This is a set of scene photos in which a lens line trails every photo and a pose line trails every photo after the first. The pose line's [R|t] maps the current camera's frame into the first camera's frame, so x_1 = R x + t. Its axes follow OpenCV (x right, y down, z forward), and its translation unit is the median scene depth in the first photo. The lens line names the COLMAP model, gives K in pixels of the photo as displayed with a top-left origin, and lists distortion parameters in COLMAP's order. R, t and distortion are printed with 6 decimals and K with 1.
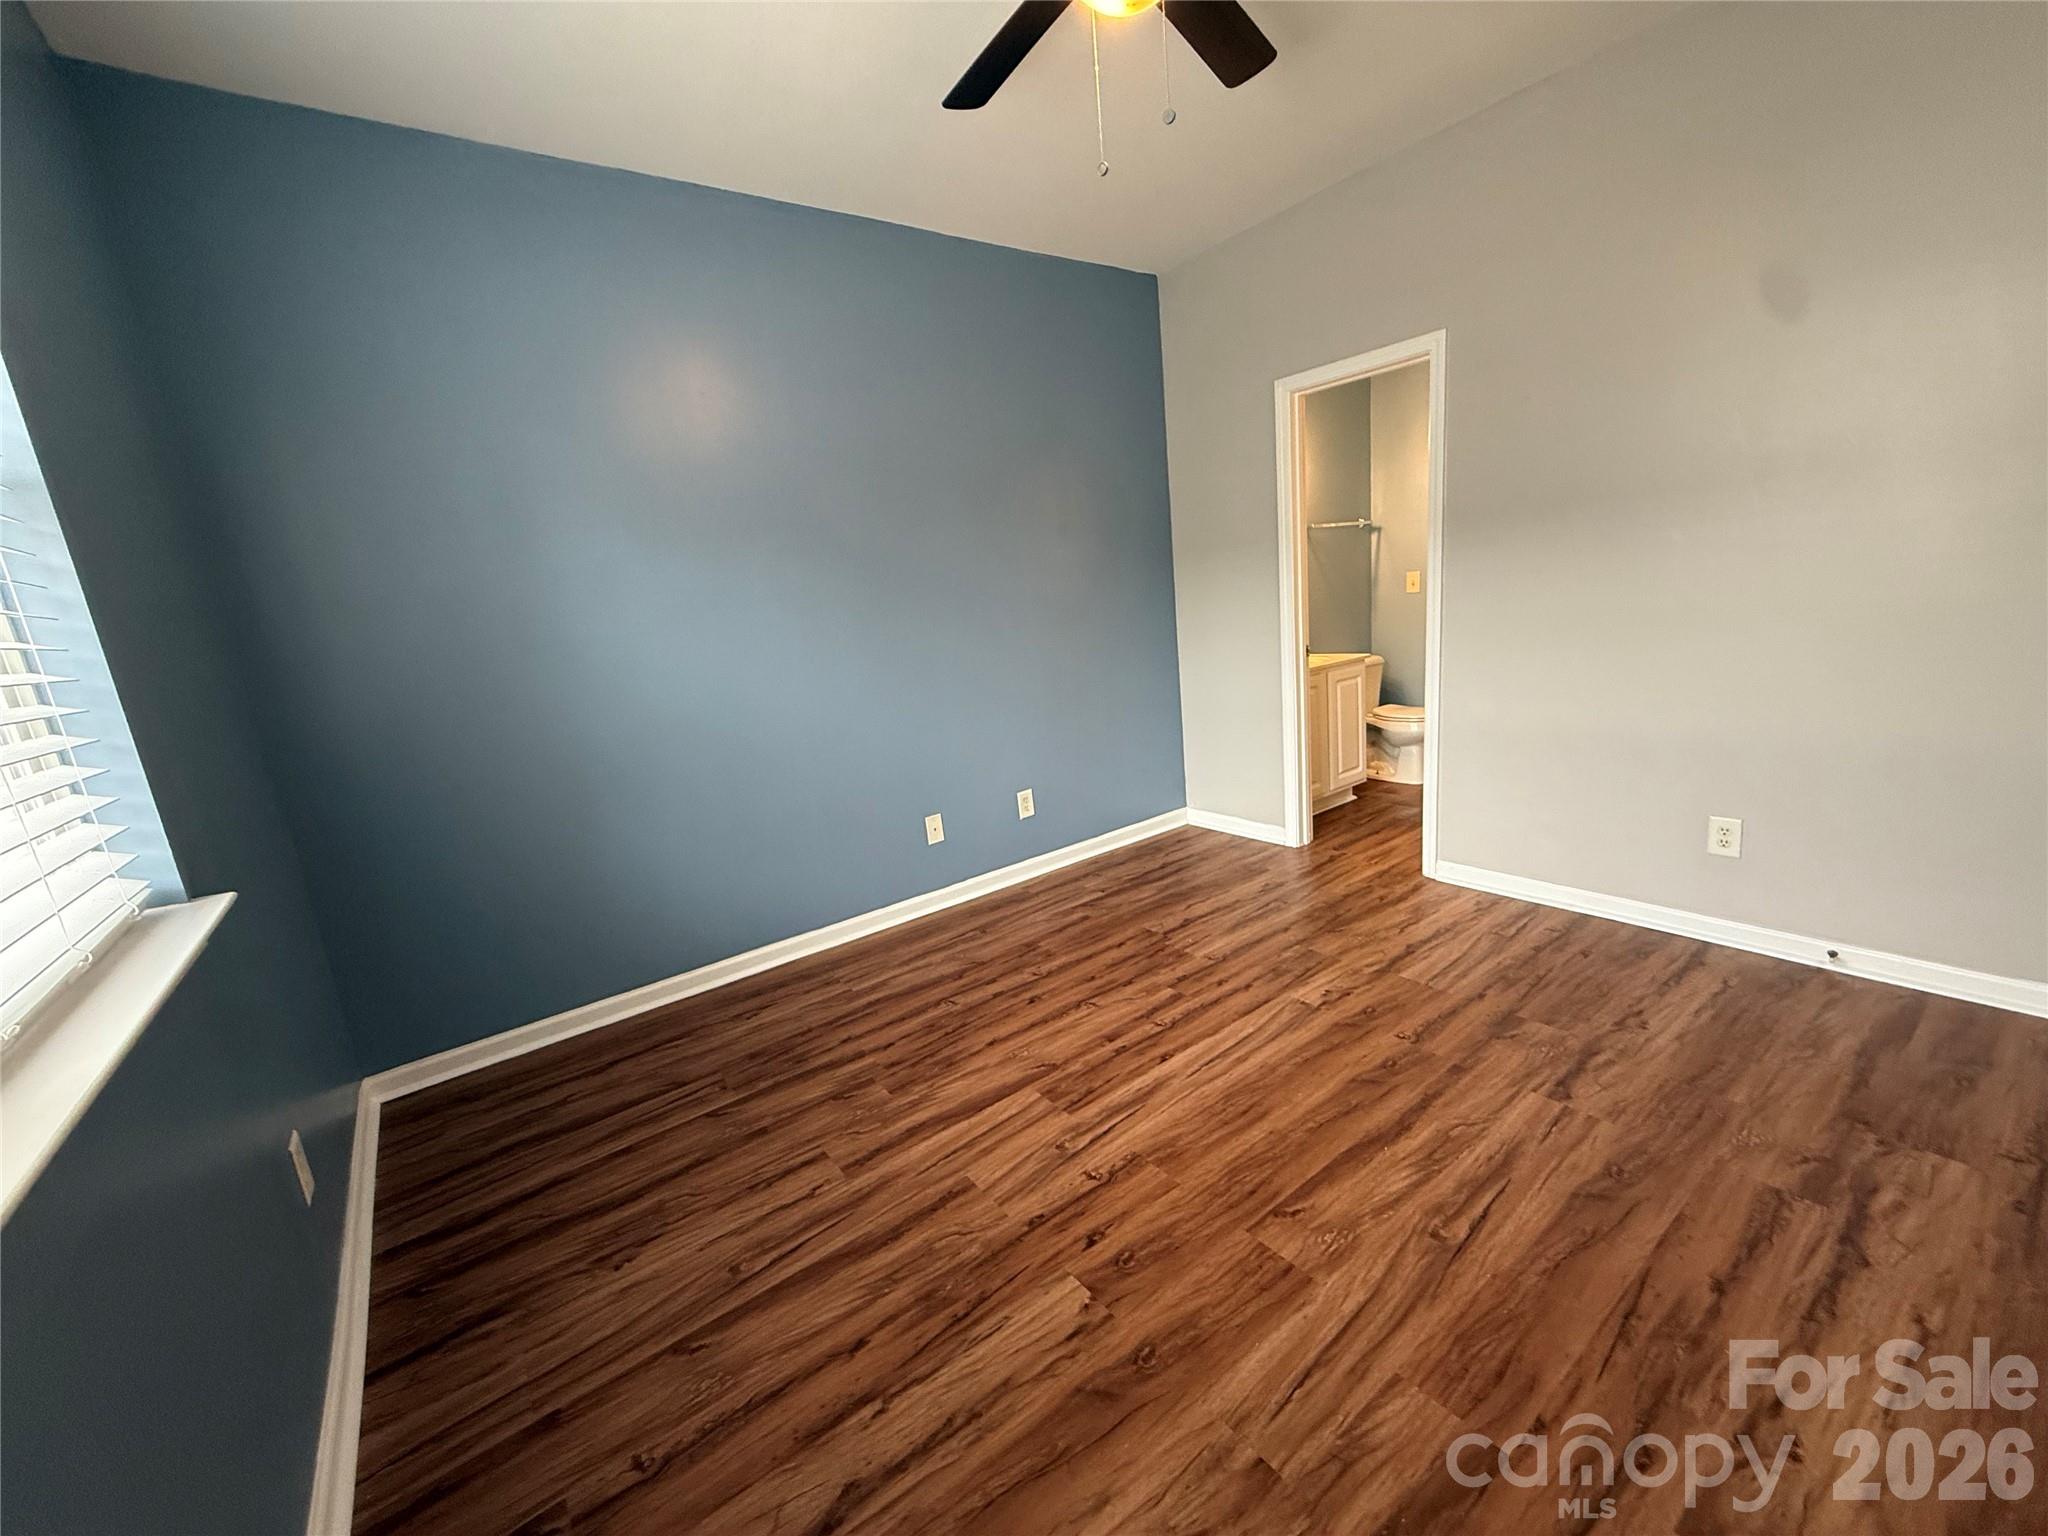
lens RADIAL K [[819.0, 0, 1020.4], [0, 819.0, 772.0], [0, 0, 1]] dist [-0.000095, -0.000260]
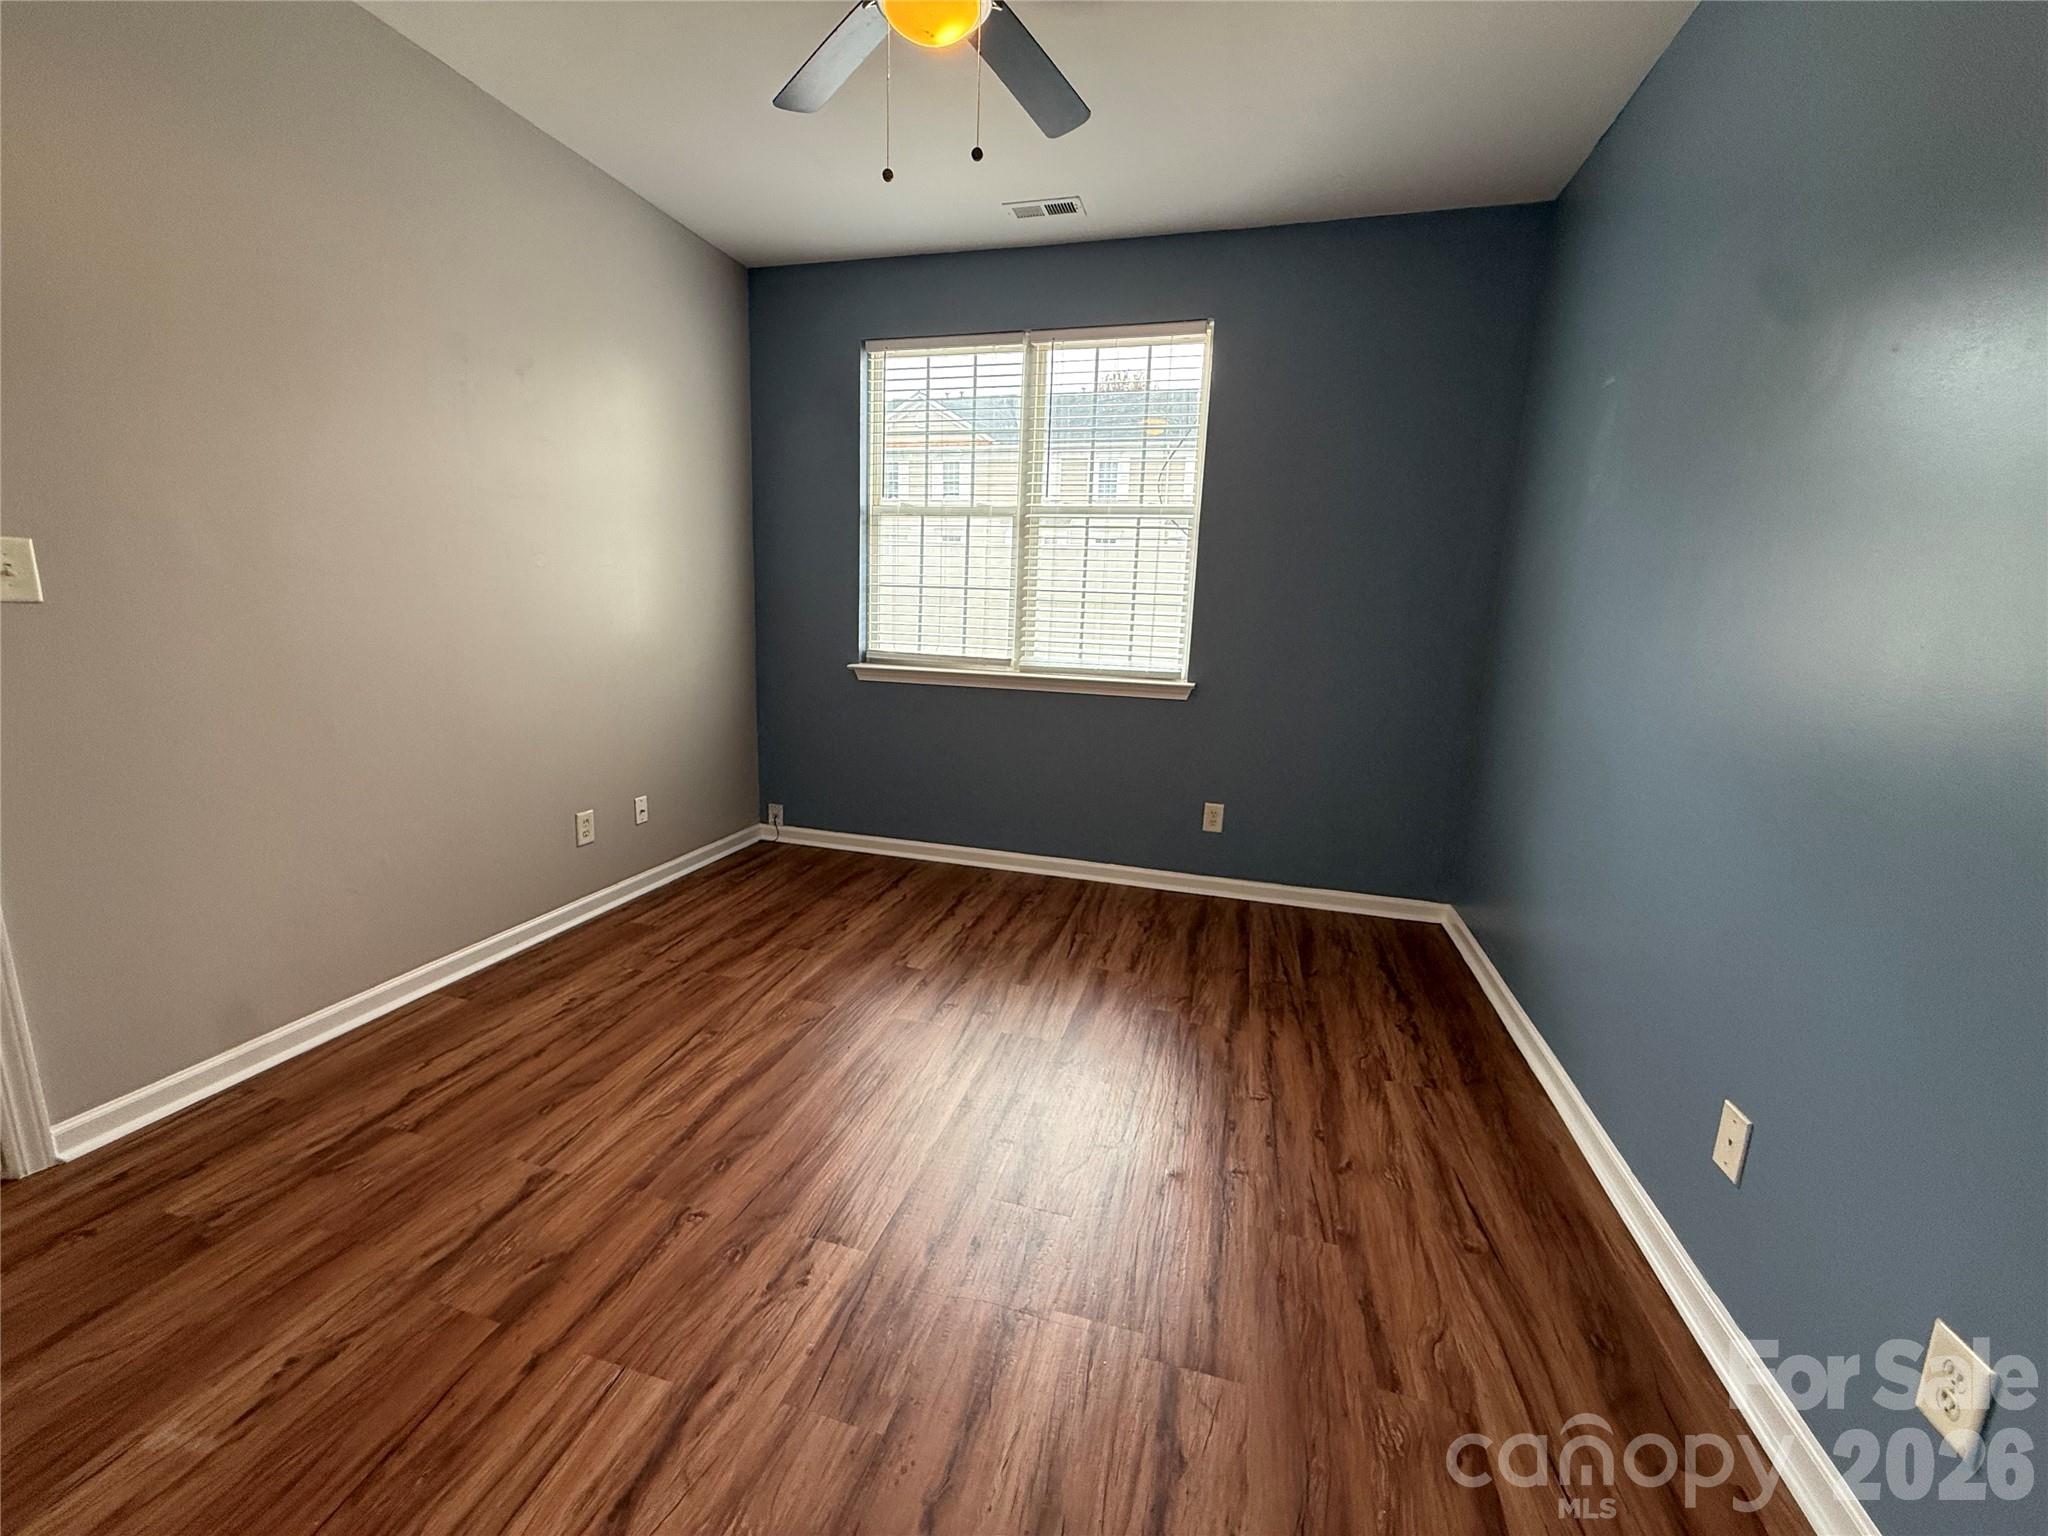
lens RADIAL K [[819.0, 0, 1021.2], [0, 819.0, 768.7], [0, 0, 1]] dist [-0.000095, -0.000260]
pose [[-0.789789, 0.184078, -0.585105, 0.722325], [-0.090904, 0.908246, 0.408444, -0.444120], [0.606605, 0.375773, -0.700589, 1.871930]]
